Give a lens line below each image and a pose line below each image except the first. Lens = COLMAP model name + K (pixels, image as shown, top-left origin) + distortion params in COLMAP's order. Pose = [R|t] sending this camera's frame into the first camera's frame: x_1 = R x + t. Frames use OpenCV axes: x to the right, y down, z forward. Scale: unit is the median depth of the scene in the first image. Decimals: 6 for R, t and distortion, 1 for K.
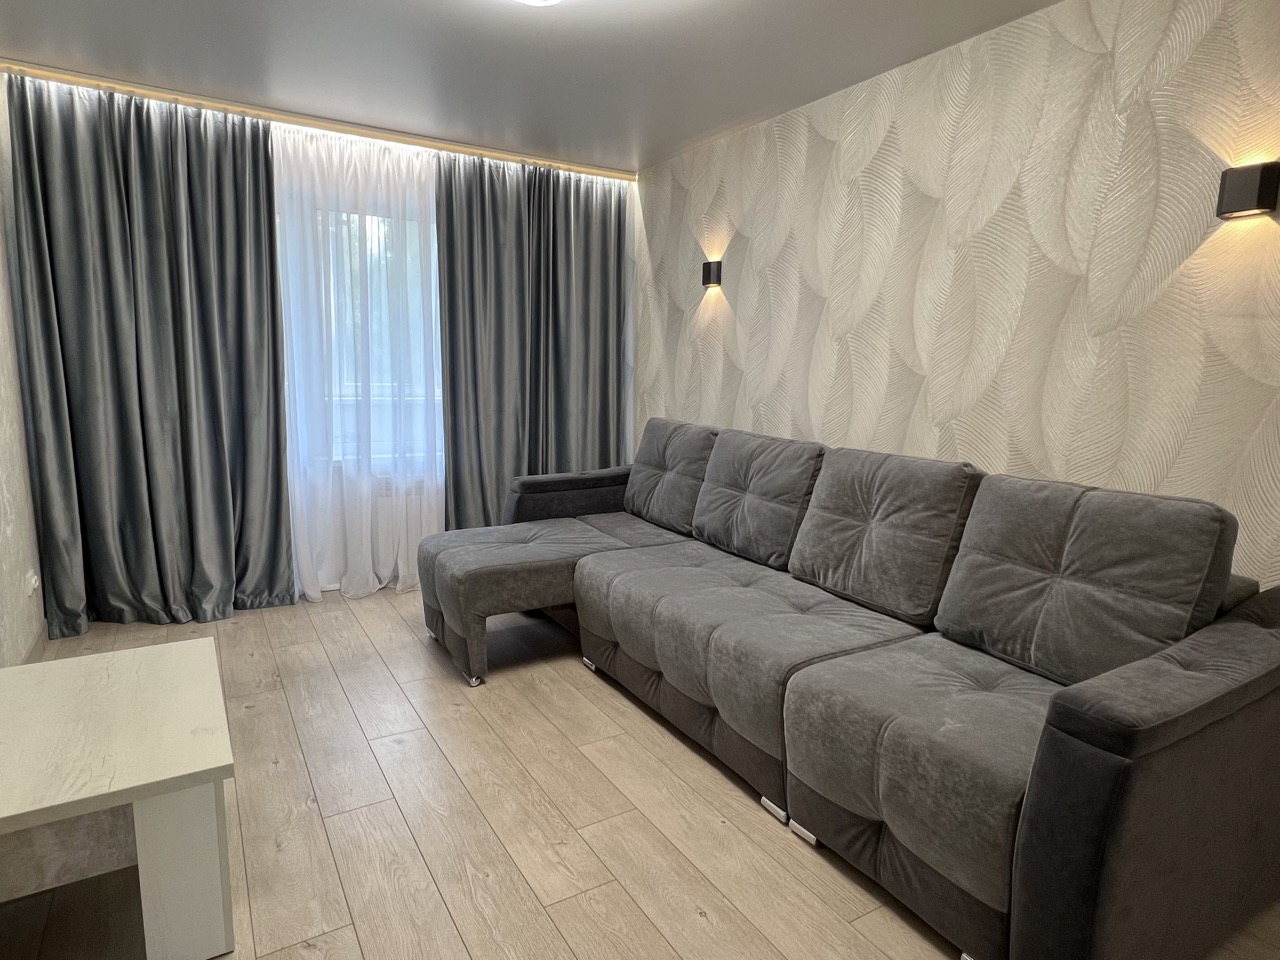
lens RADIAL K [[734.9, 0, 638.8], [0, 734.9, 478.1], [0, 0, 1]] dist [-0.000066, -0.000560]
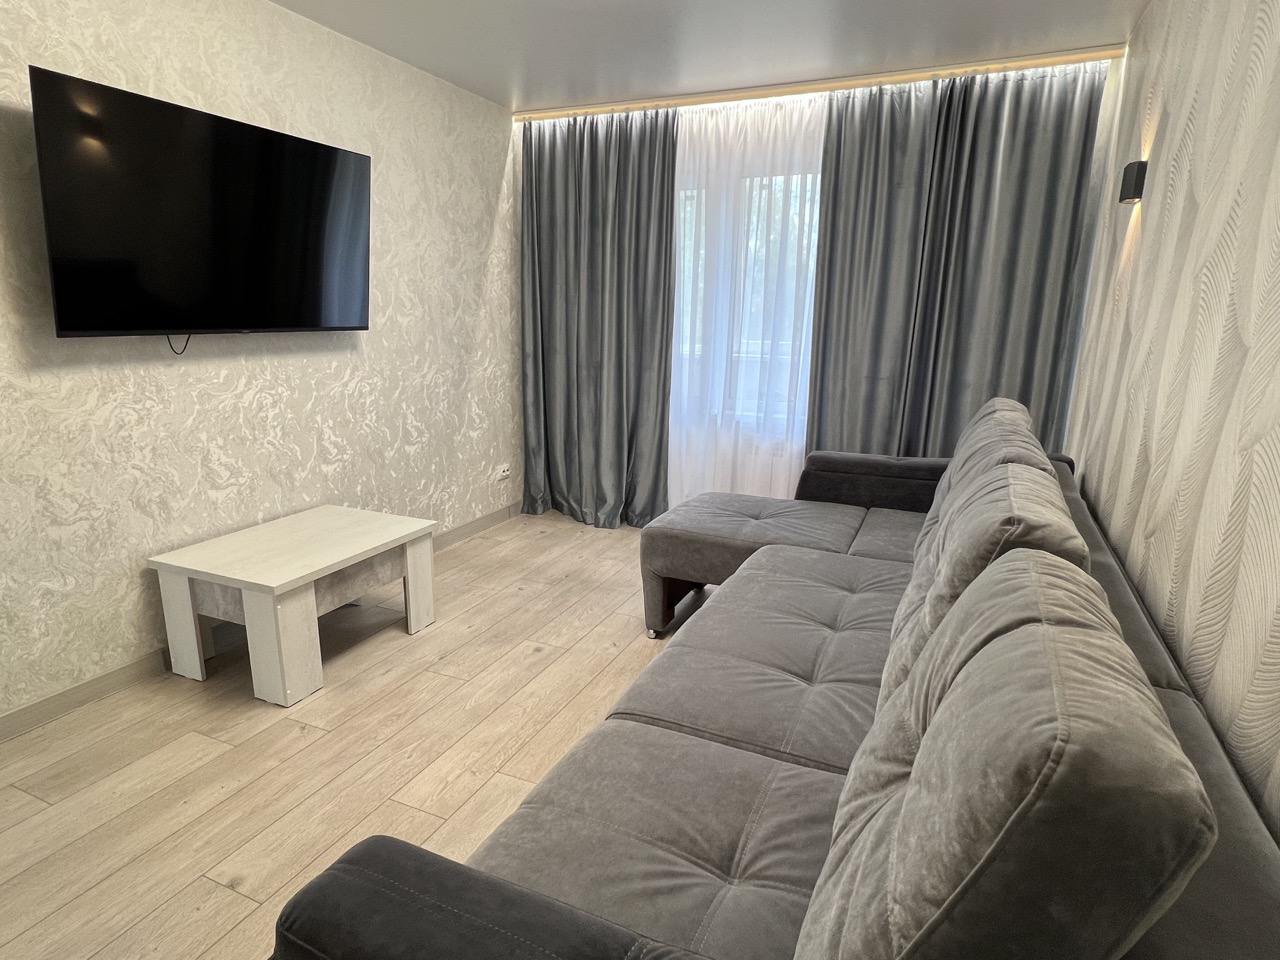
lens RADIAL K [[734.9, 0, 667.1], [0, 734.9, 487.3], [0, 0, 1]] dist [-0.000066, -0.000560]
pose [[0.563631, 0.178316, -0.806551, 0.478798], [-0.127428, 0.983503, 0.128388, -0.051221], [0.816139, 0.030414, 0.577055, 0.334540]]
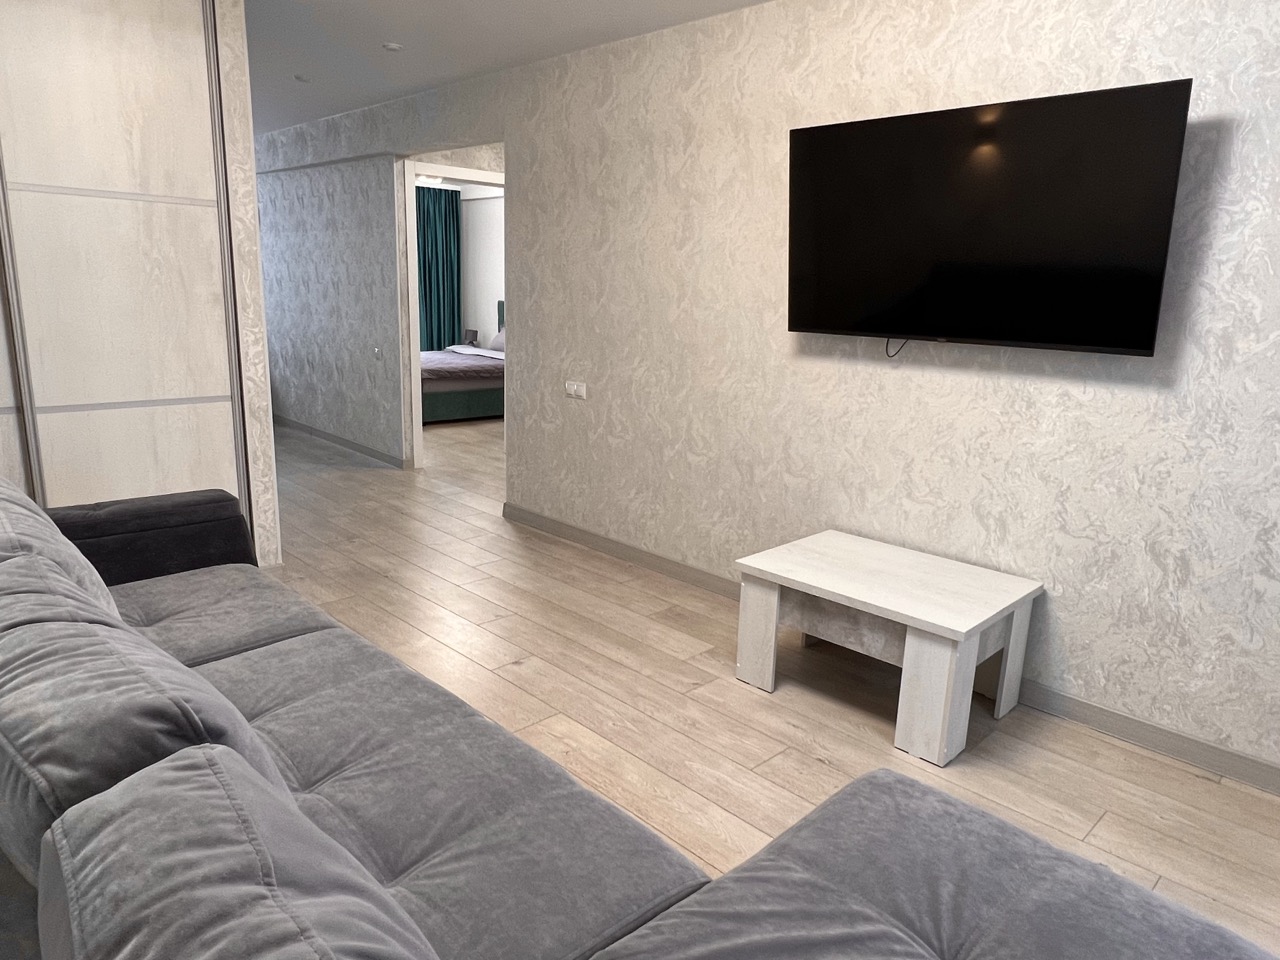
lens RADIAL K [[779.7, 0, 650.2], [0, 779.7, 476.2], [0, 0, 1]] dist [-0.001077, -0.000445]
pose [[-0.964715, -0.004429, -0.263260, 0.017743], [-0.105004, 0.923378, 0.369252, -0.191589], [0.241453, 0.383867, -0.891261, 1.101060]]
